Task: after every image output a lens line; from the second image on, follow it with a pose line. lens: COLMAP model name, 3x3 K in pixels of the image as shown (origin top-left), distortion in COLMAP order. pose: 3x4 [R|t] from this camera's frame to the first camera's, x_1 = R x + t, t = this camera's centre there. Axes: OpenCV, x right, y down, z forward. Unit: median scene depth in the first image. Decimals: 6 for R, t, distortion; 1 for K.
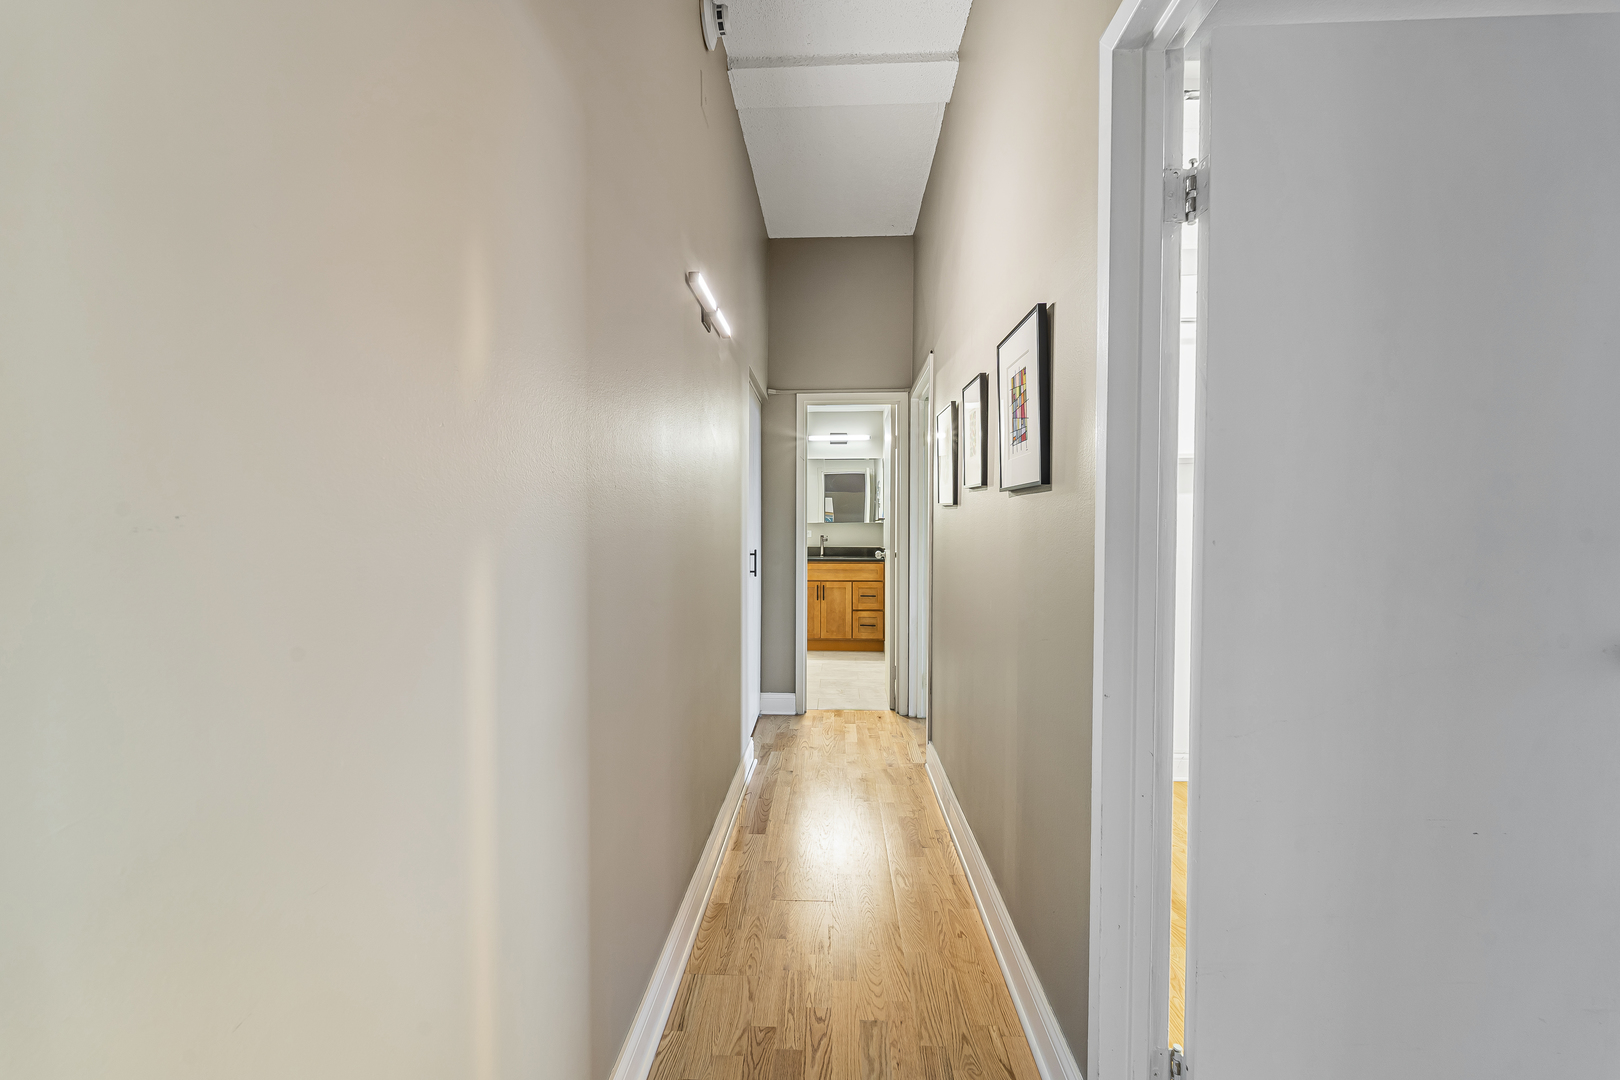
lens RADIAL K [[653.6, 0, 810.0], [0, 653.6, 540.0], [0, 0, 1]] dist [0.000958, -0.000181]
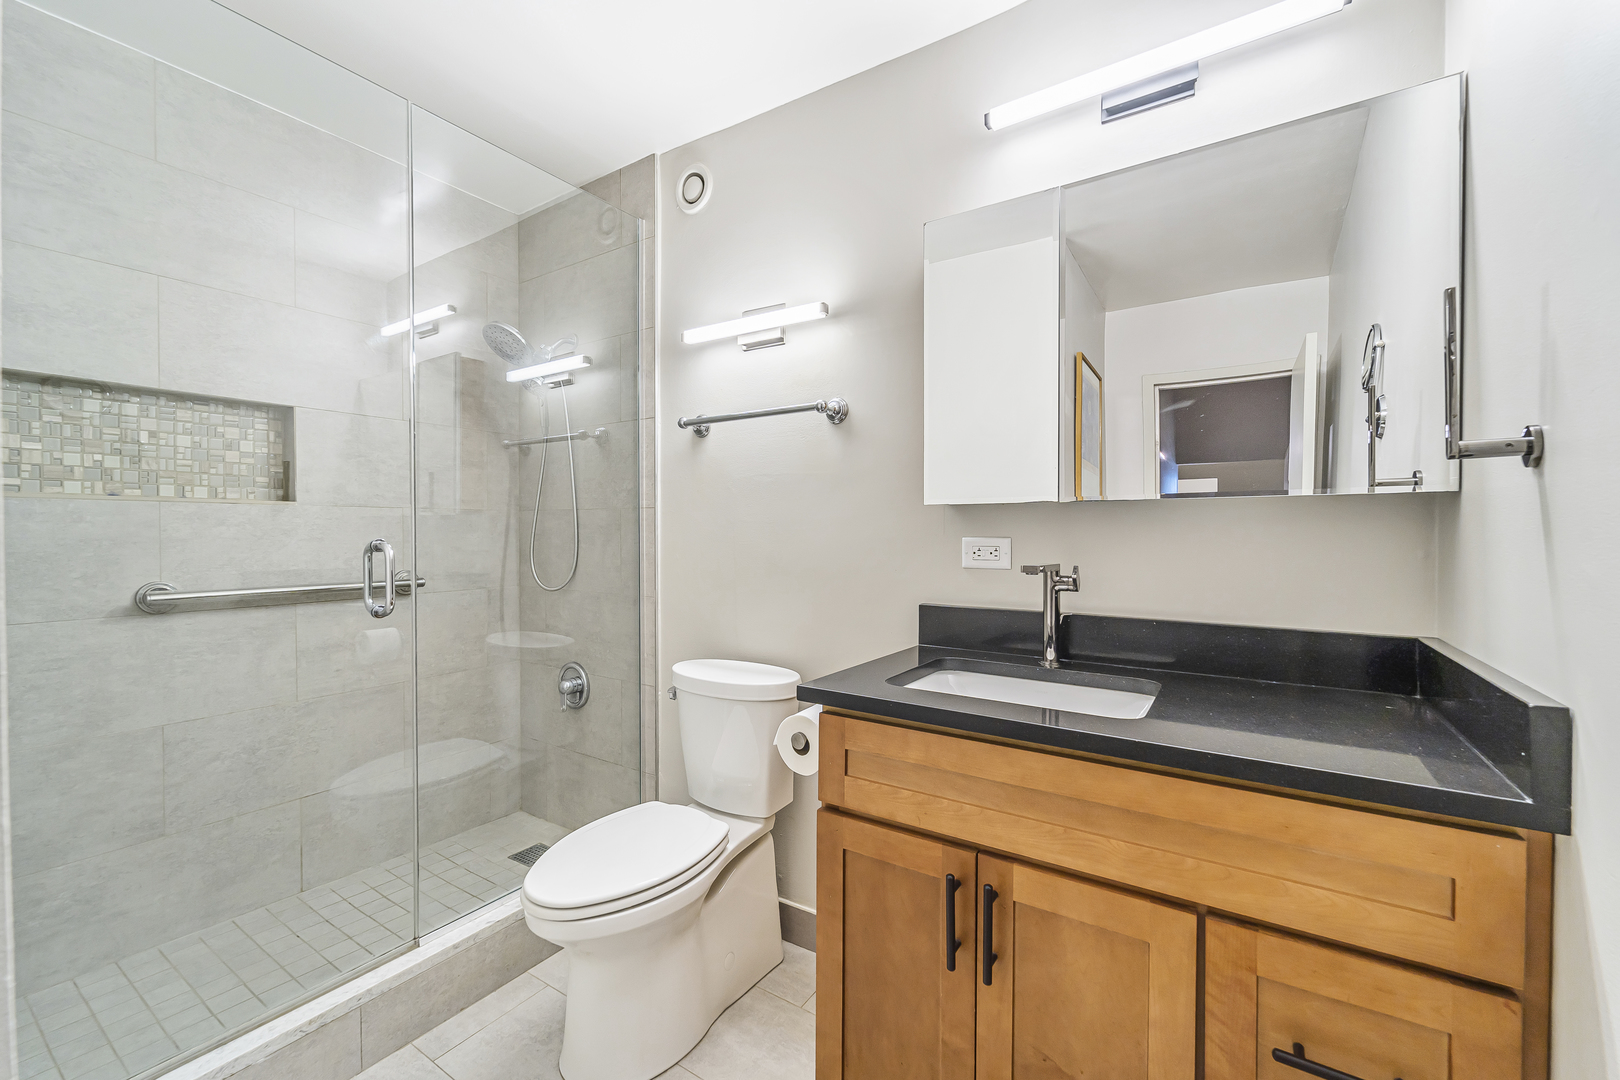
lens RADIAL K [[653.6, 0, 810.0], [0, 653.6, 540.0], [0, 0, 1]] dist [0.000958, -0.000181]
pose [[0.865510, -0.001056, -0.500891, 0.061858], [0.007278, 0.999919, 0.010468, -0.017348], [0.500839, -0.012706, 0.865447, 0.838645]]
